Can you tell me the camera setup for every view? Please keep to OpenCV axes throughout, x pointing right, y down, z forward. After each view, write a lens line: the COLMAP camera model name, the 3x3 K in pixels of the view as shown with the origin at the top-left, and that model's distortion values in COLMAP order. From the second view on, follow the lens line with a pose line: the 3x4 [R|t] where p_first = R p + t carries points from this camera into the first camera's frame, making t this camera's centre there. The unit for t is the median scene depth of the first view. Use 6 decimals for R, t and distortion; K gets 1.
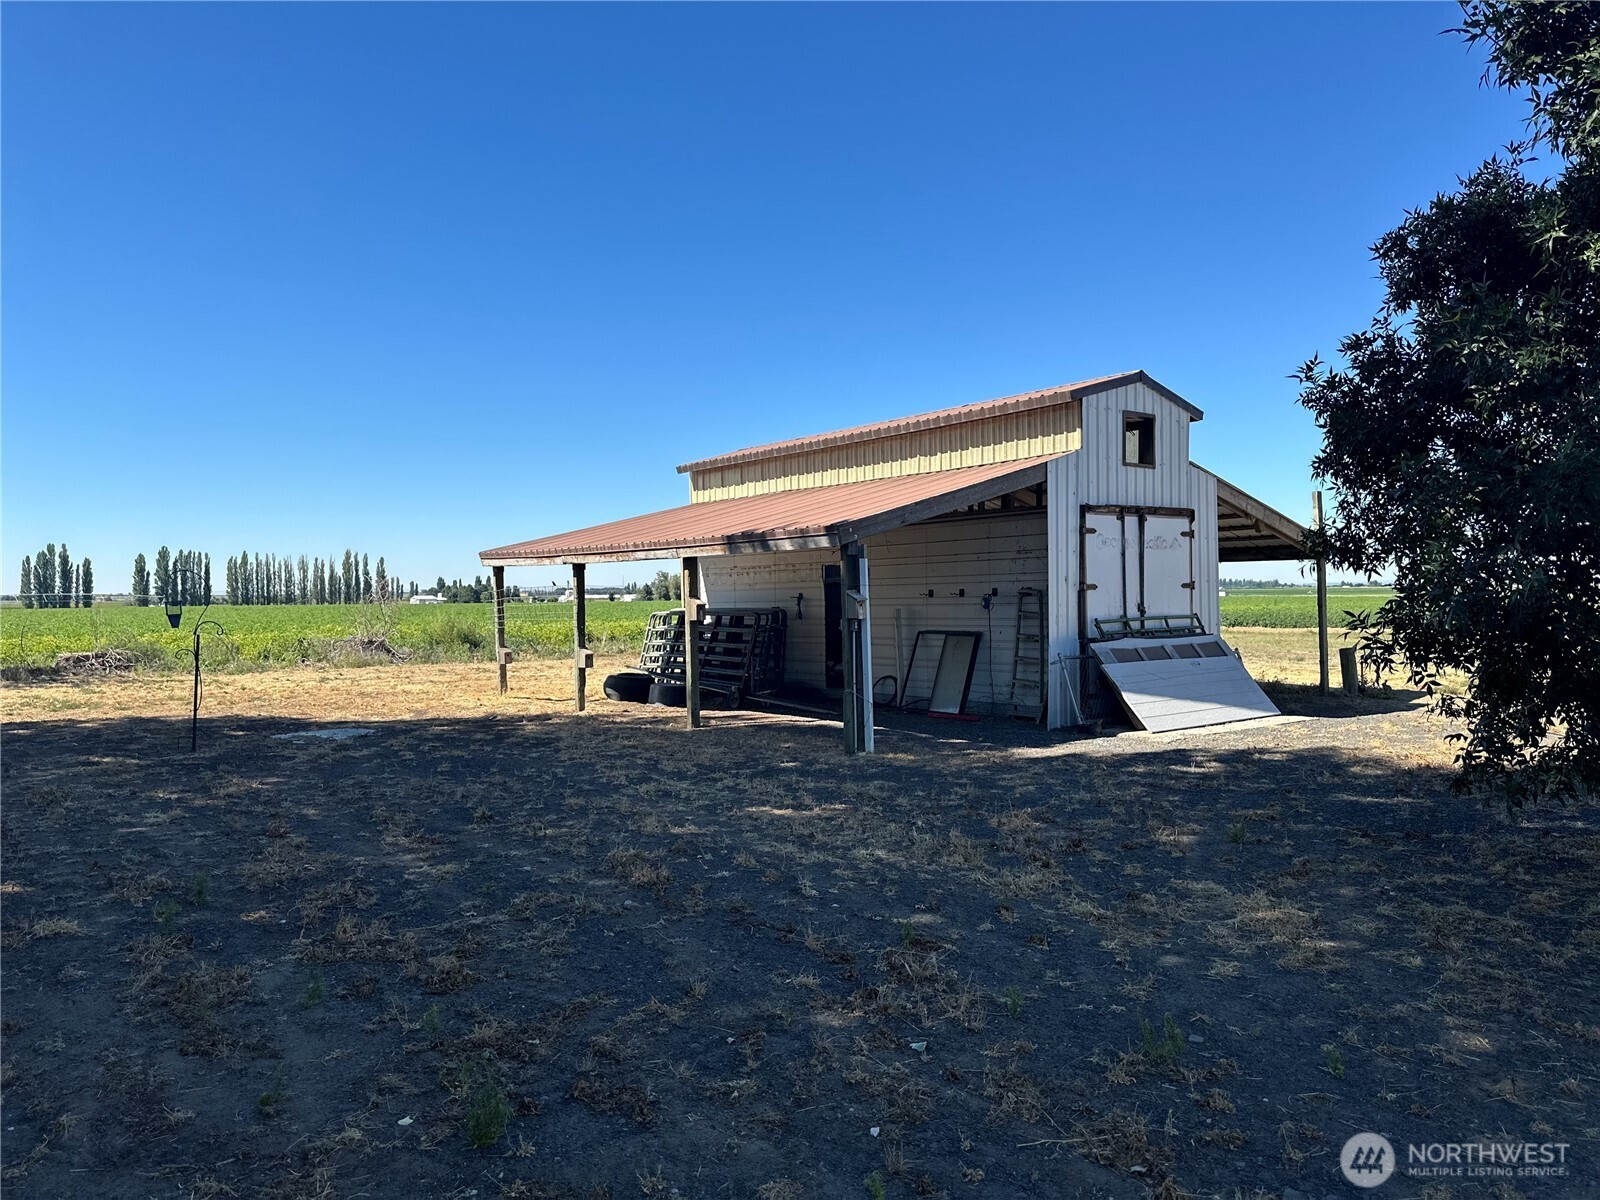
lens RADIAL K [[1113.6, 0, 800.0], [0, 1113.6, 600.0], [0, 0, 1]] dist [0.007419, -0.032307]
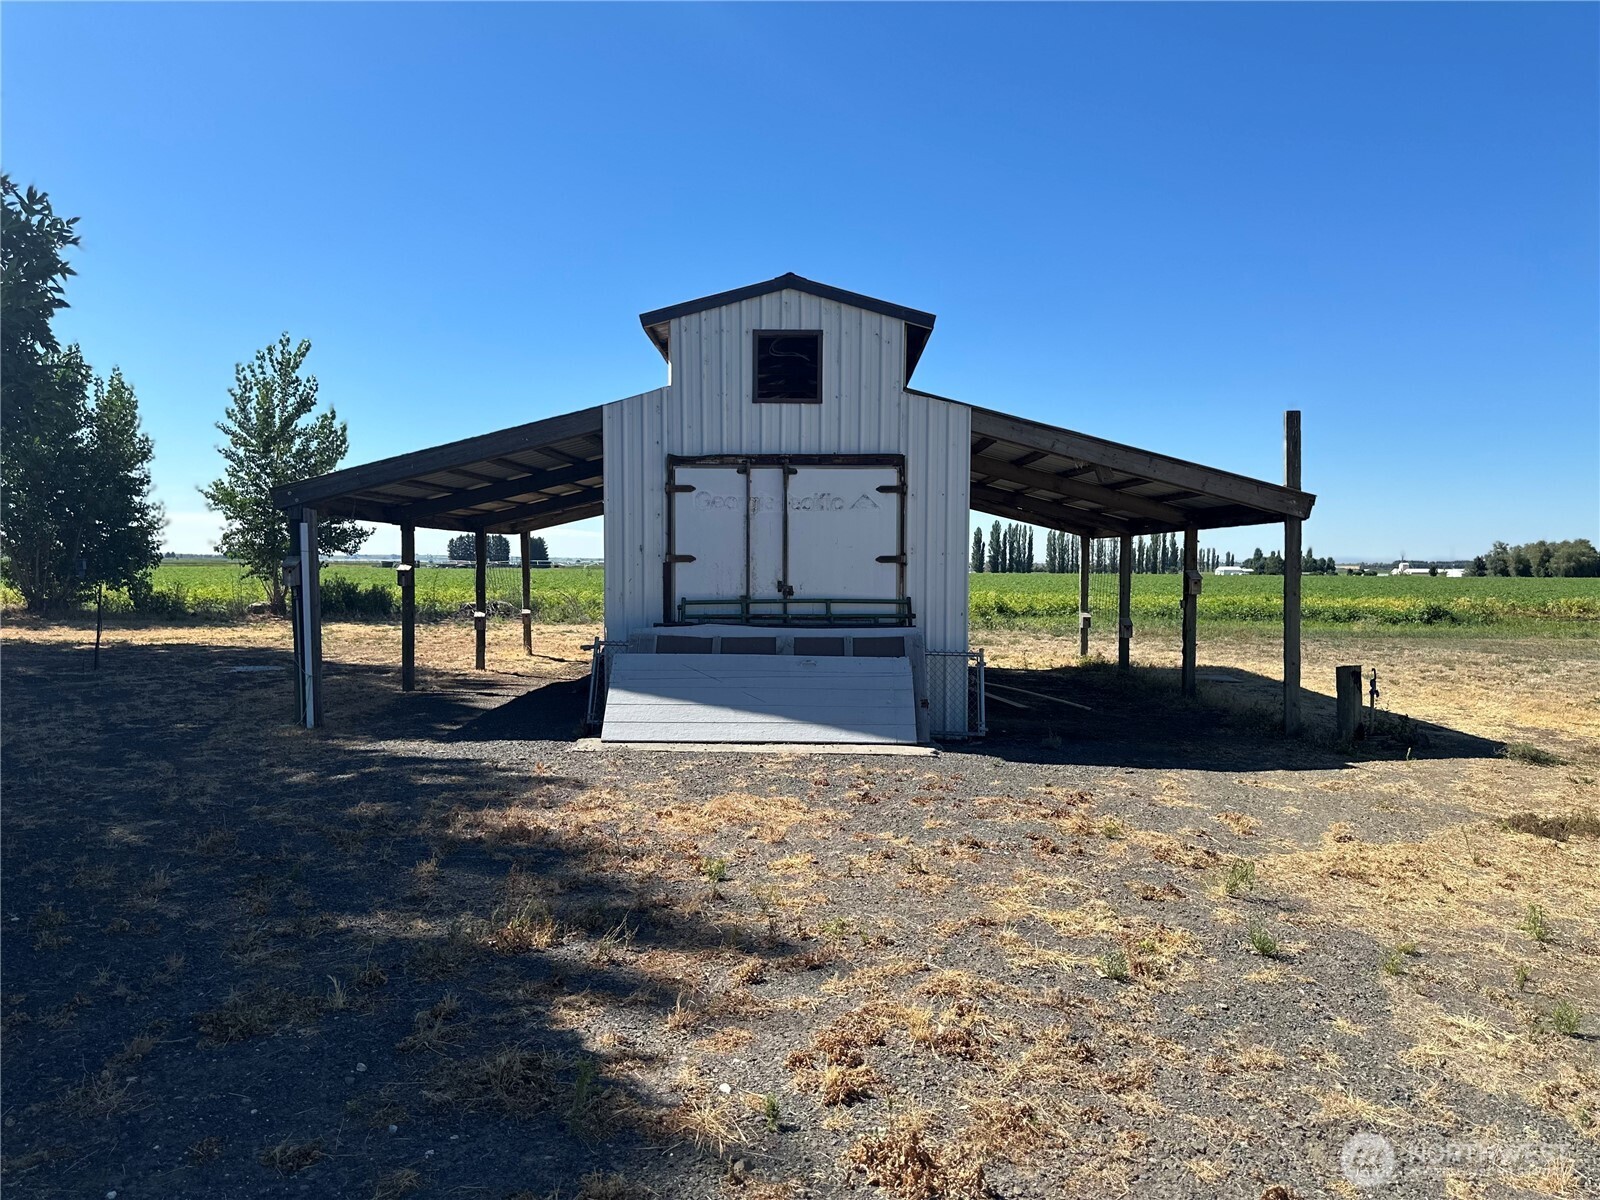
lens RADIAL K [[1124.2, 0, 800.0], [0, 1124.2, 600.0], [0, 0, 1]] dist [0.095899, -0.134974]
pose [[0.780325, 0.036909, -0.624284, 0.804211], [-0.020342, 0.999227, 0.033650, -0.010398], [0.625043, -0.013559, 0.780473, 0.403762]]
